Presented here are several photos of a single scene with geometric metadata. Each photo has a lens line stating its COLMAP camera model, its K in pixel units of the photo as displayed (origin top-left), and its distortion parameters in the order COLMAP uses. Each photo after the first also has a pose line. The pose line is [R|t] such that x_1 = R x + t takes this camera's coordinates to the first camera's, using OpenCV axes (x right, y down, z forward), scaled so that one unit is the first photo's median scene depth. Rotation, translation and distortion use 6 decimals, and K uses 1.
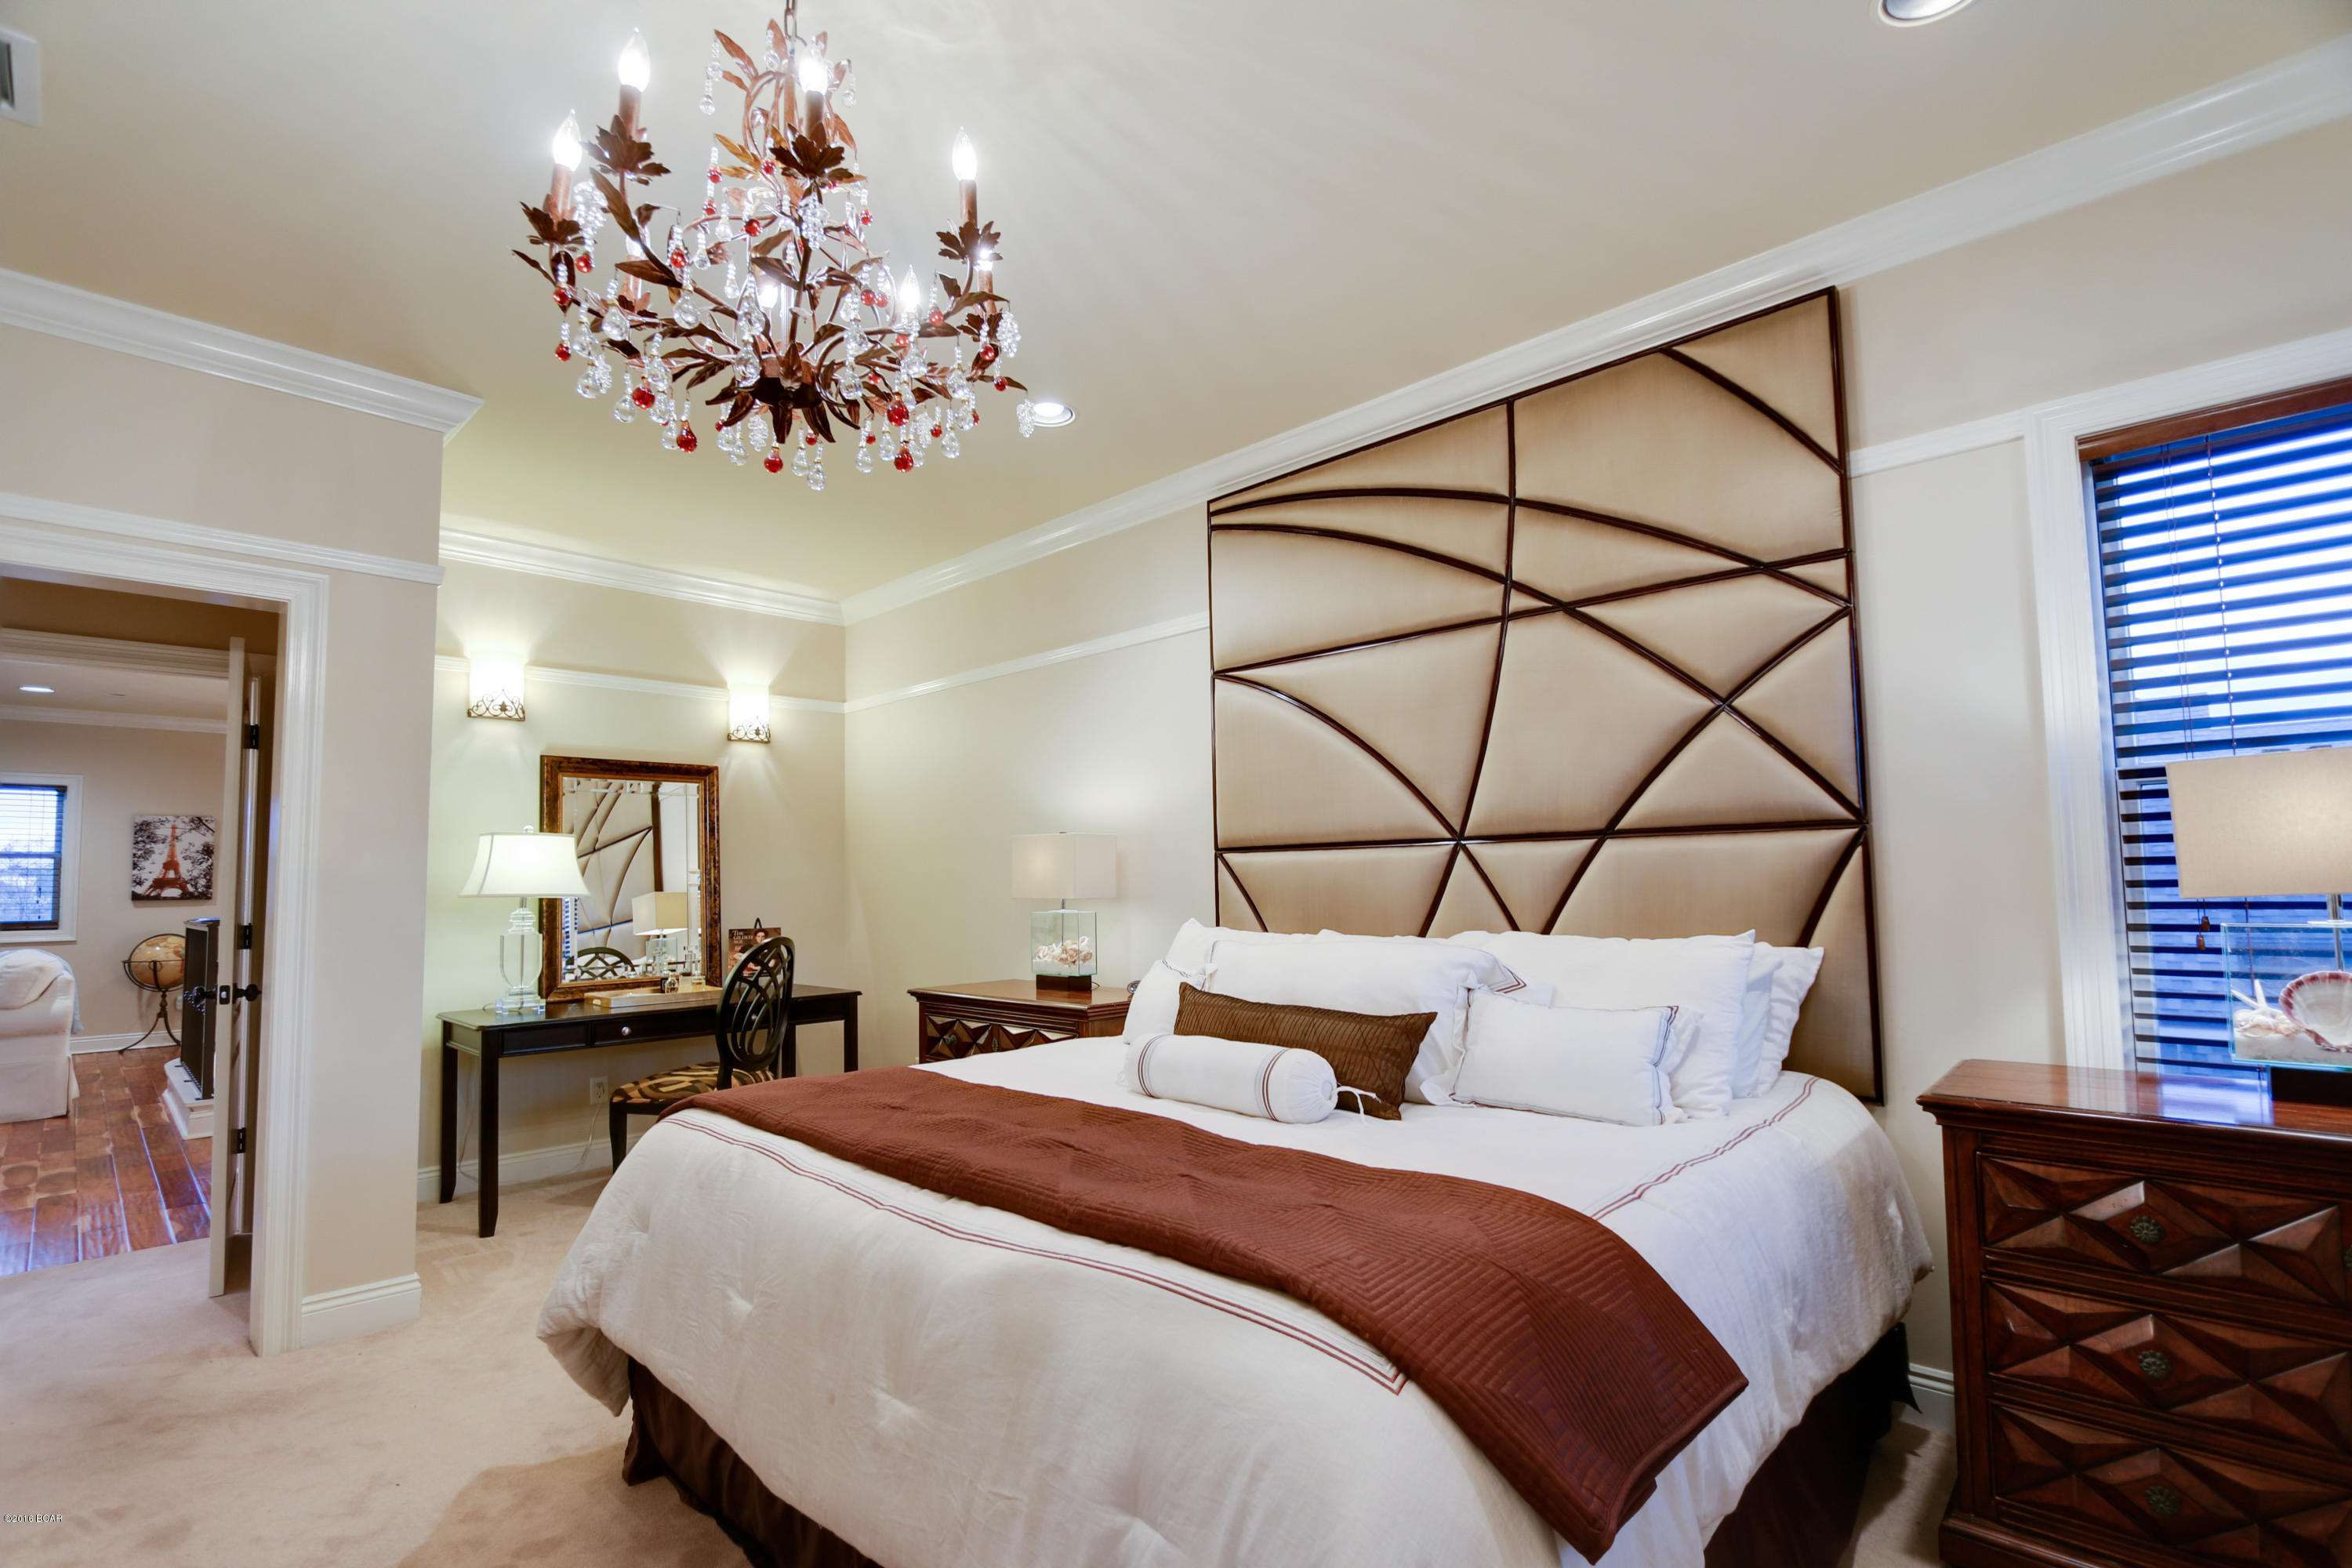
lens RADIAL K [[1113.3, 0, 1233.3], [0, 1113.3, 789.9], [0, 0, 1]] dist [-0.002736, 0.000089]
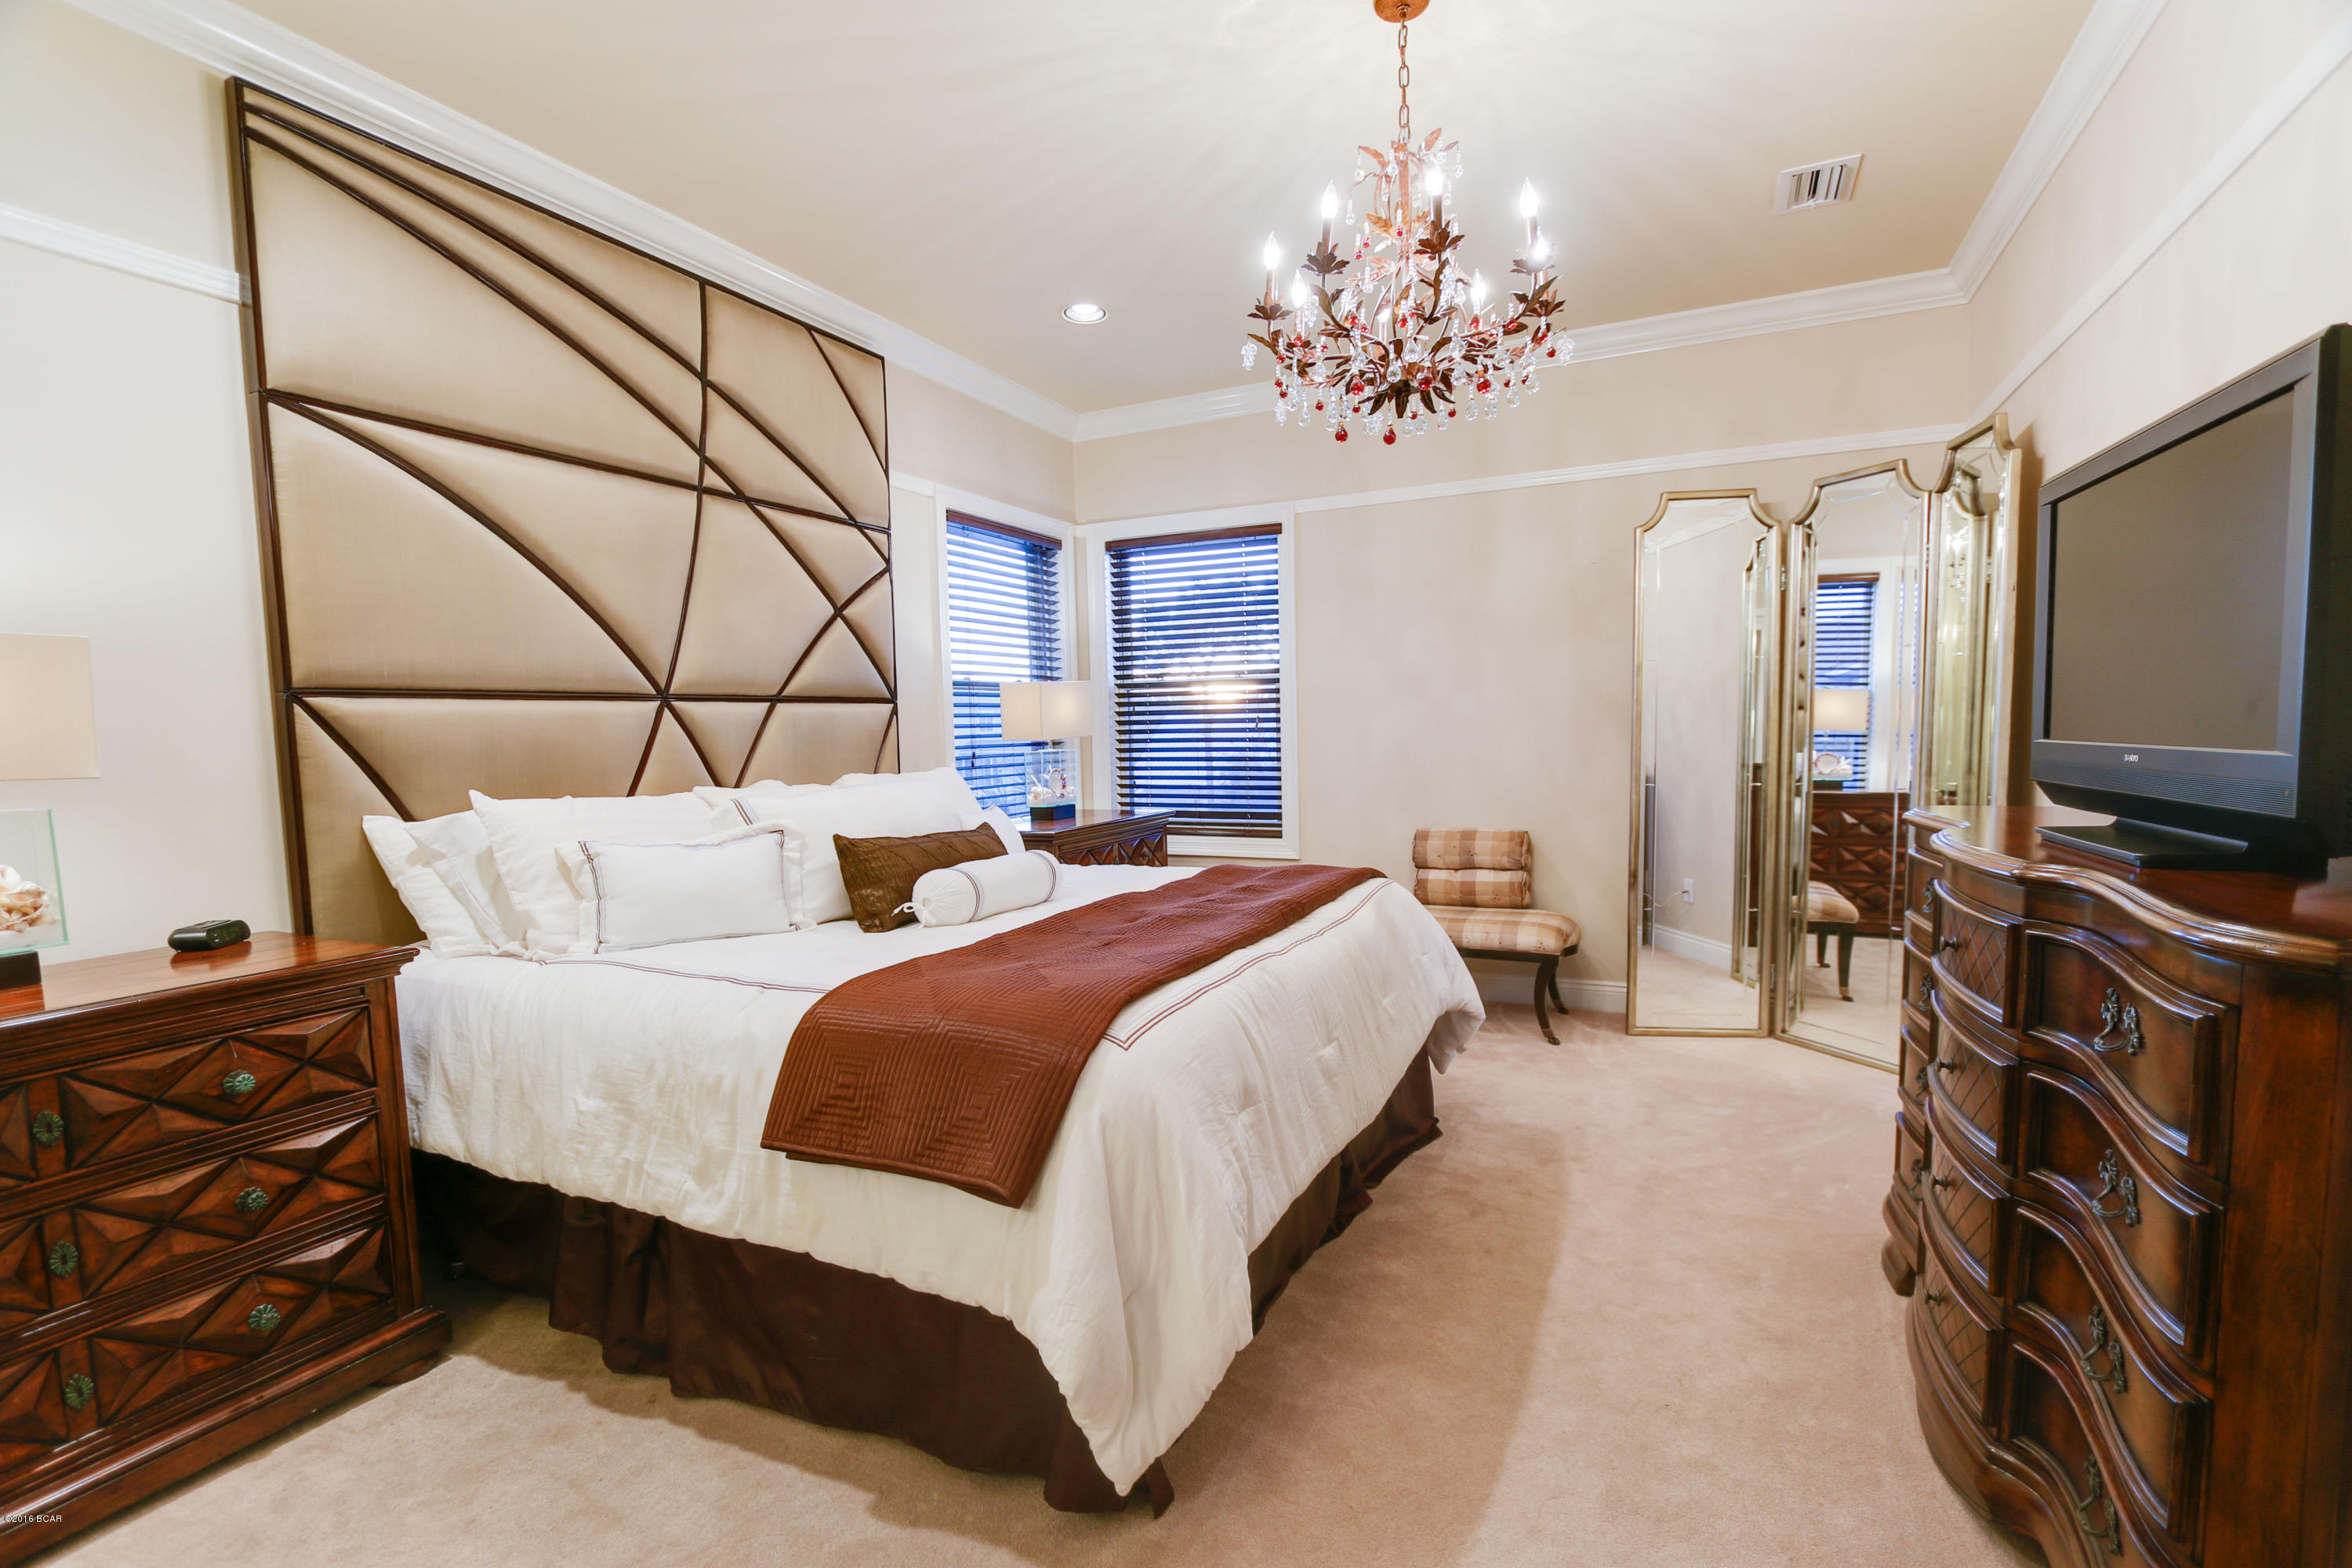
lens RADIAL K [[1027.4, 0, 1176.0], [0, 1027.4, 784.0], [0, 0, 1]] dist [-0.004244, -0.000569]
pose [[-0.271005, -0.030347, 0.962099, -0.835649], [-0.048387, 0.998669, 0.017871, 0.086913], [-0.961361, -0.041710, -0.272113, 0.833634]]
